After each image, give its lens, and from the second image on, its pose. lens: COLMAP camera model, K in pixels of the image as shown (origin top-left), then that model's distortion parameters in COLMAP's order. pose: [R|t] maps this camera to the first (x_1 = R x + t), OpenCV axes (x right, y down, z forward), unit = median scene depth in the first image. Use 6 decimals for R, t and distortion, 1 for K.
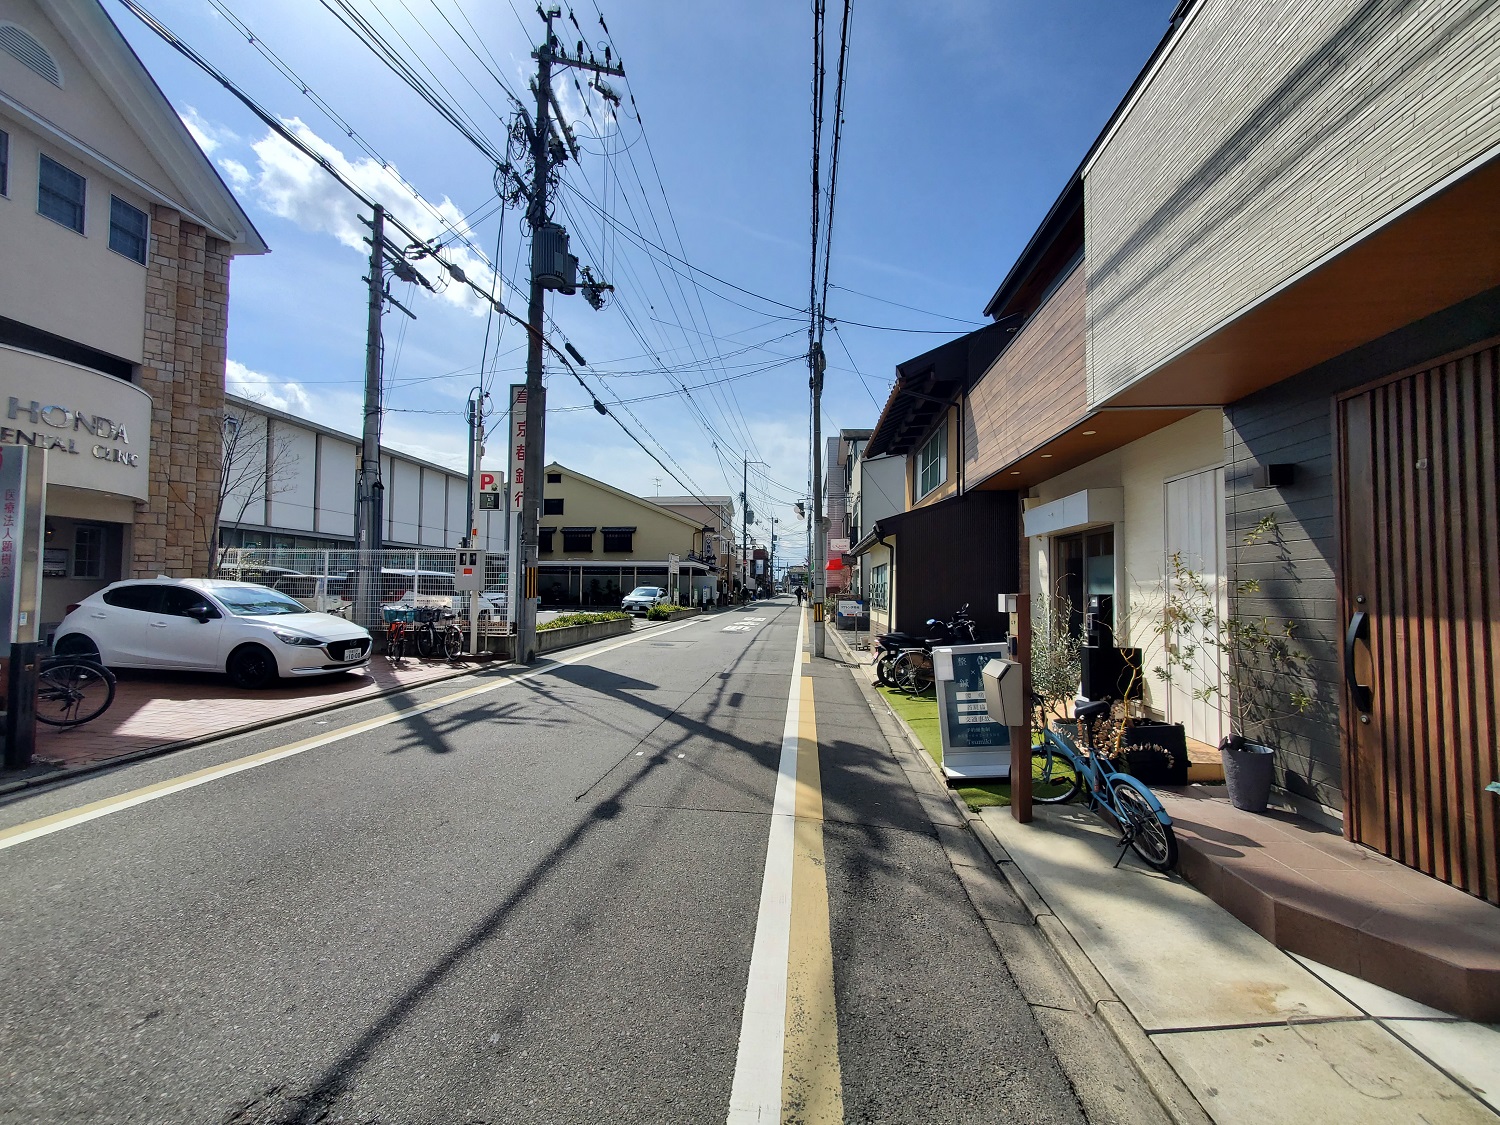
lens RADIAL K [[591.3, 0, 756.1], [0, 591.3, 567.3], [0, 0, 1]] dist [0.010276, -0.001101]
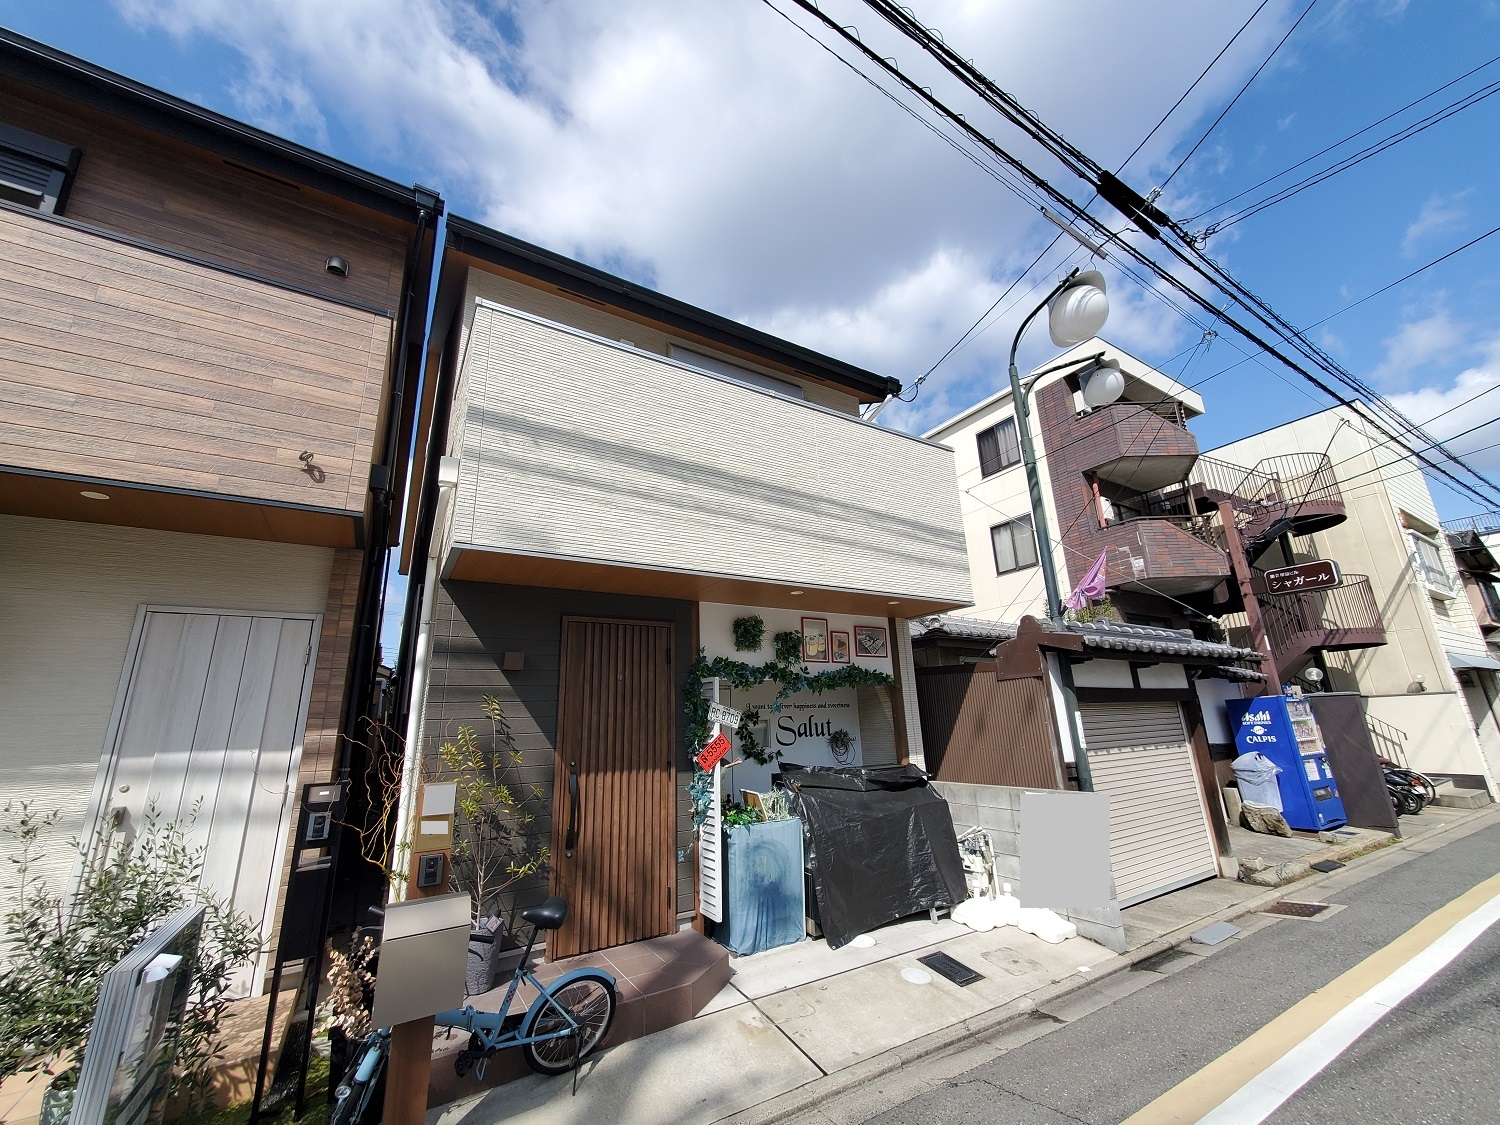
lens RADIAL K [[591.3, 0, 759.3], [0, 591.3, 564.9], [0, 0, 1]] dist [0.010276, -0.001101]
pose [[-0.592295, 0.226123, 0.773340, -0.324817], [0.000097, 0.959831, -0.280579, -0.003141], [-0.805721, -0.166111, -0.568525, 1.073322]]
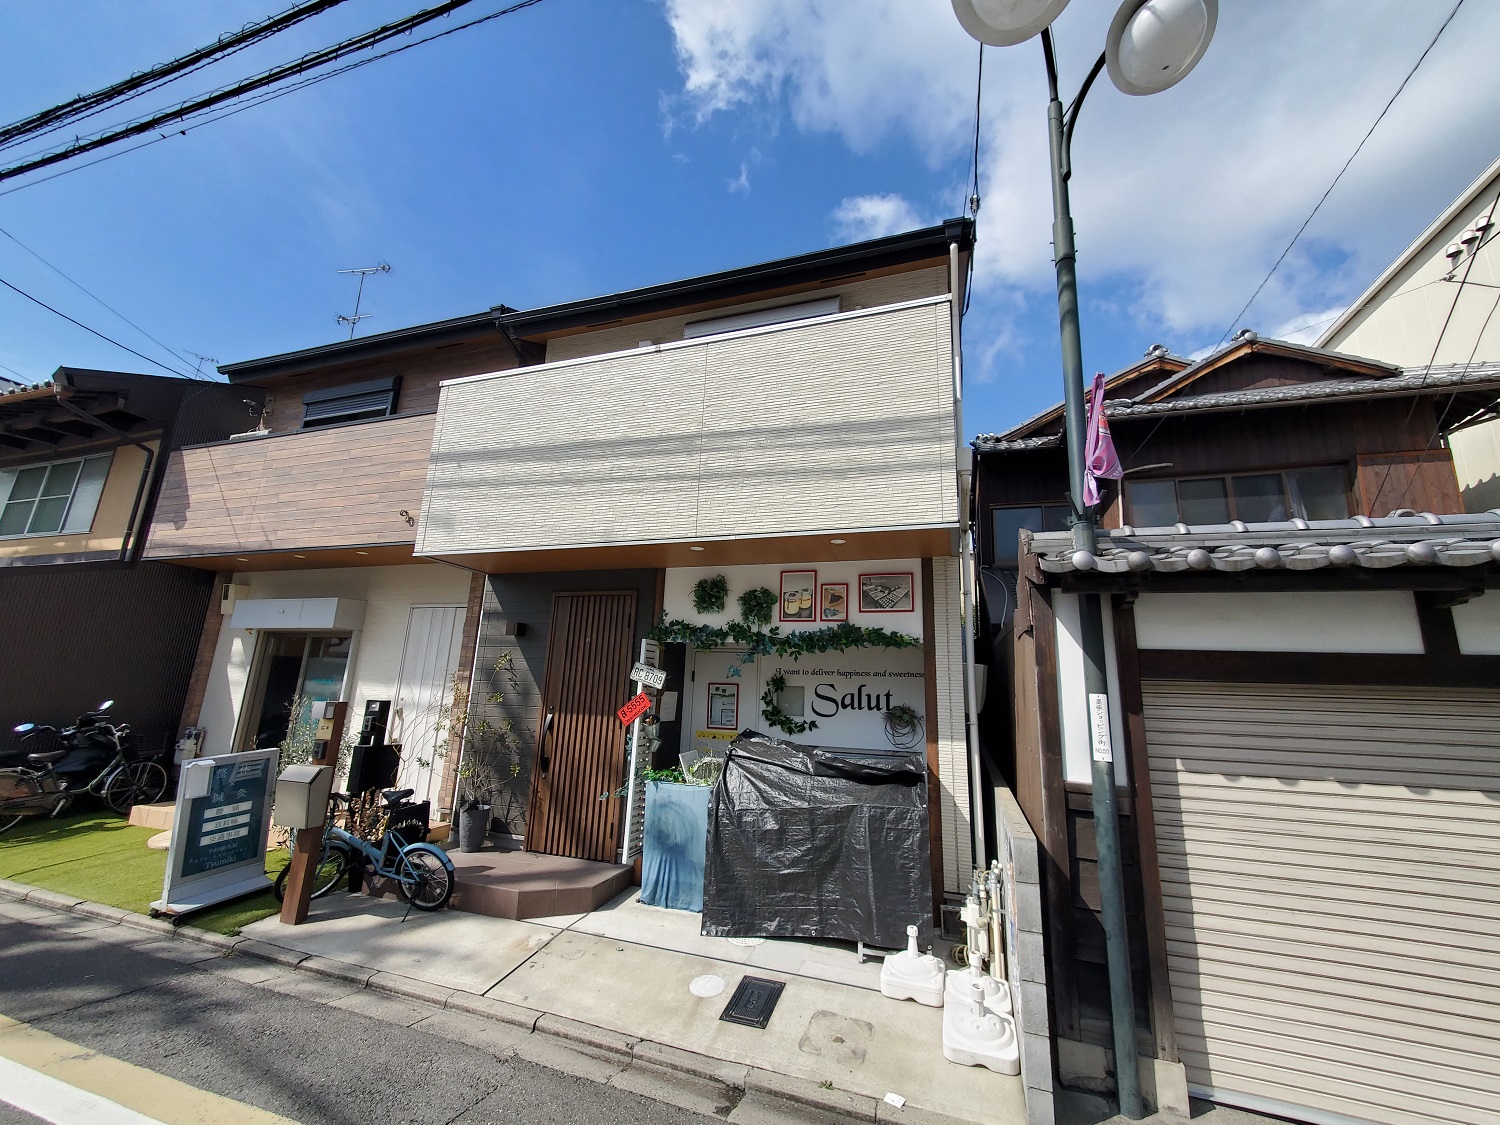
lens RADIAL K [[591.3, 0, 756.1], [0, 591.3, 566.9], [0, 0, 1]] dist [0.010276, -0.001101]
pose [[0.244616, 0.210580, 0.946477, -0.450000], [-0.072668, 0.977368, -0.198672, -0.036051], [-0.966893, -0.020181, 0.254382, -0.041264]]
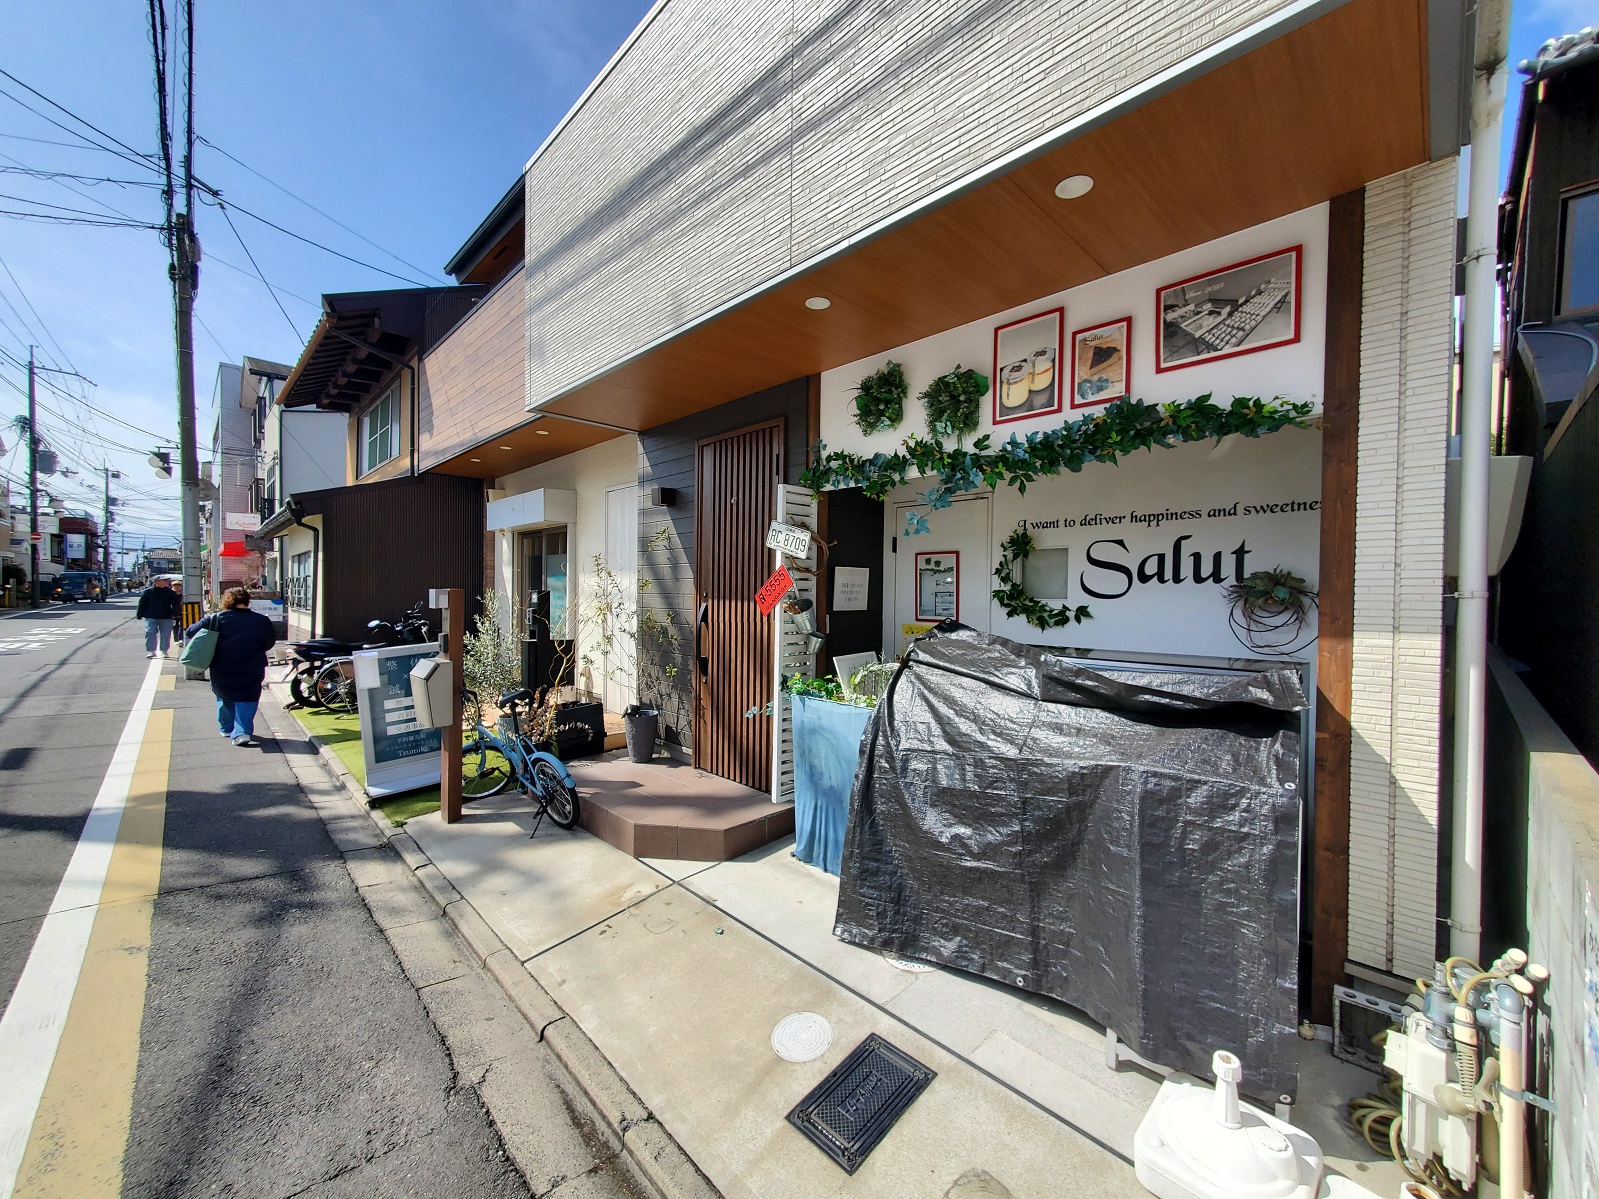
lens RADIAL K [[630.3, 0, 805.3], [0, 630.3, 607.1], [0, 0, 1]] dist [0.010276, -0.001101]
pose [[0.656108, -0.014871, 0.754521, 0.045164], [-0.037109, 0.997961, 0.051938, -0.000368], [-0.753754, -0.062076, 0.654218, -0.091745]]
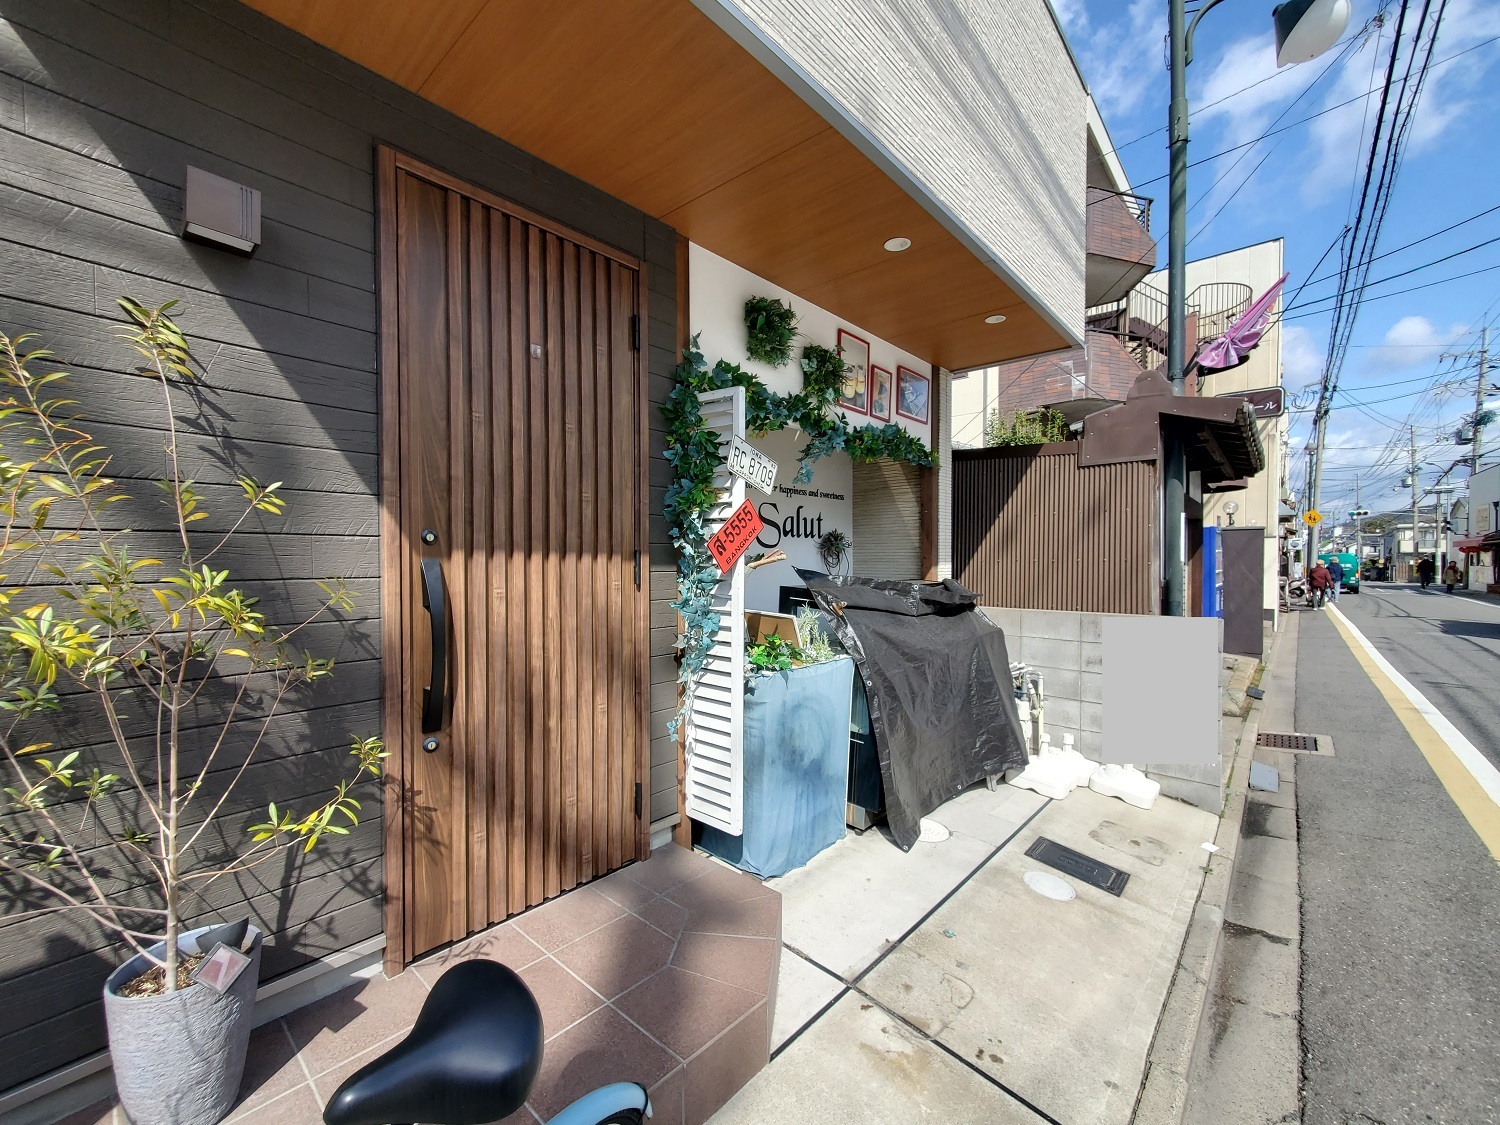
lens RADIAL K [[613.5, 0, 760.6], [0, 613.5, 568.3], [0, 0, 1]] dist [-0.002768, 0.000449]
pose [[-0.799295, -0.022506, 0.600518, 0.281994], [-0.034027, 0.999390, -0.007836, 0.054913], [-0.599975, -0.026697, -0.799573, 0.899166]]
